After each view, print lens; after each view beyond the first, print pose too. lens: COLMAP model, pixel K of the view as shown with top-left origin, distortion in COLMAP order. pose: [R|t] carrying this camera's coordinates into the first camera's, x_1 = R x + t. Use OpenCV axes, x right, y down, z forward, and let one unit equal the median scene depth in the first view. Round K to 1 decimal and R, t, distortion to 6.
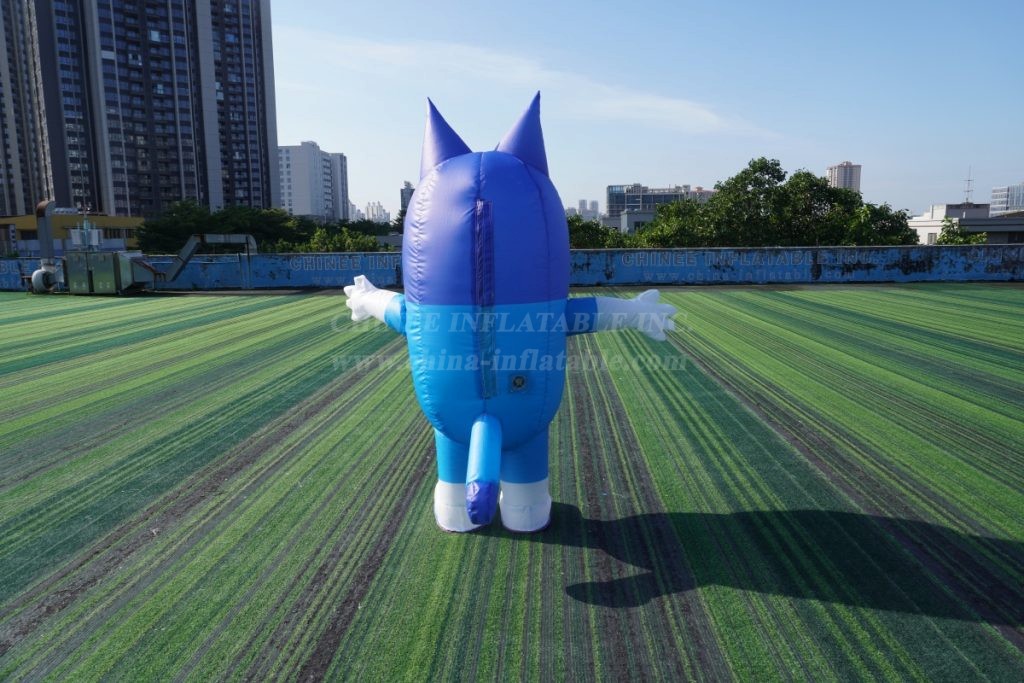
lens RADIAL K [[679.6, 0, 509.0], [0, 679.6, 344.7], [0, 0, 1]] dist [-0.041670, 0.021011]
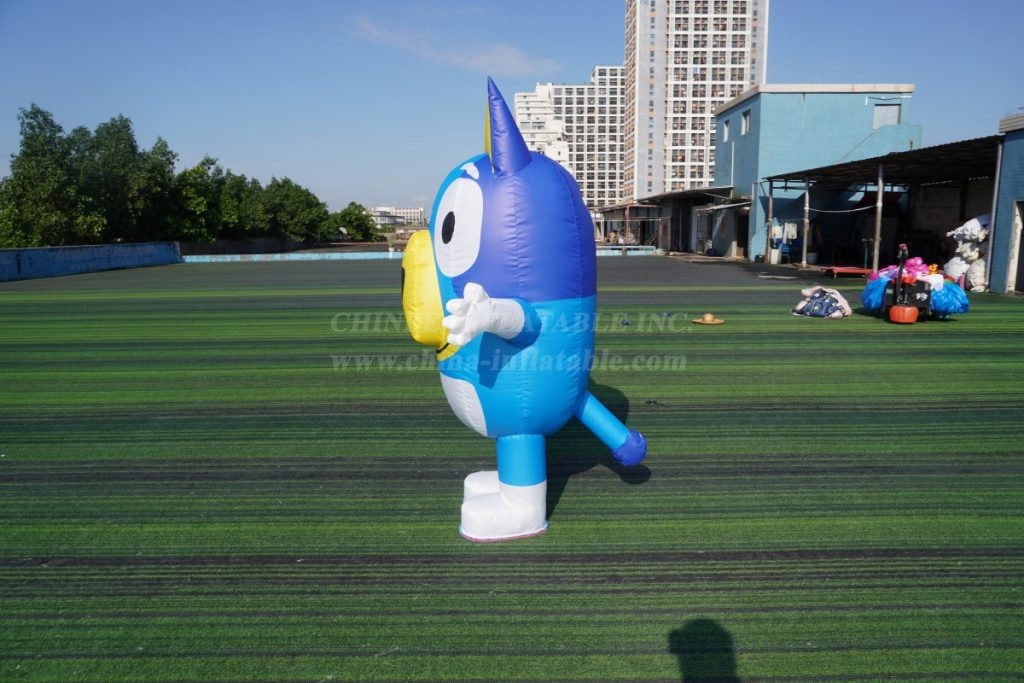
lens RADIAL K [[679.6, 0, 514.7], [0, 679.6, 346.0], [0, 0, 1]] dist [-0.041670, 0.021011]
pose [[-0.072195, -0.150100, 0.986031, -0.096212], [0.168829, 0.972506, 0.160402, -0.014334], [-0.982998, 0.178051, -0.044869, 0.097813]]
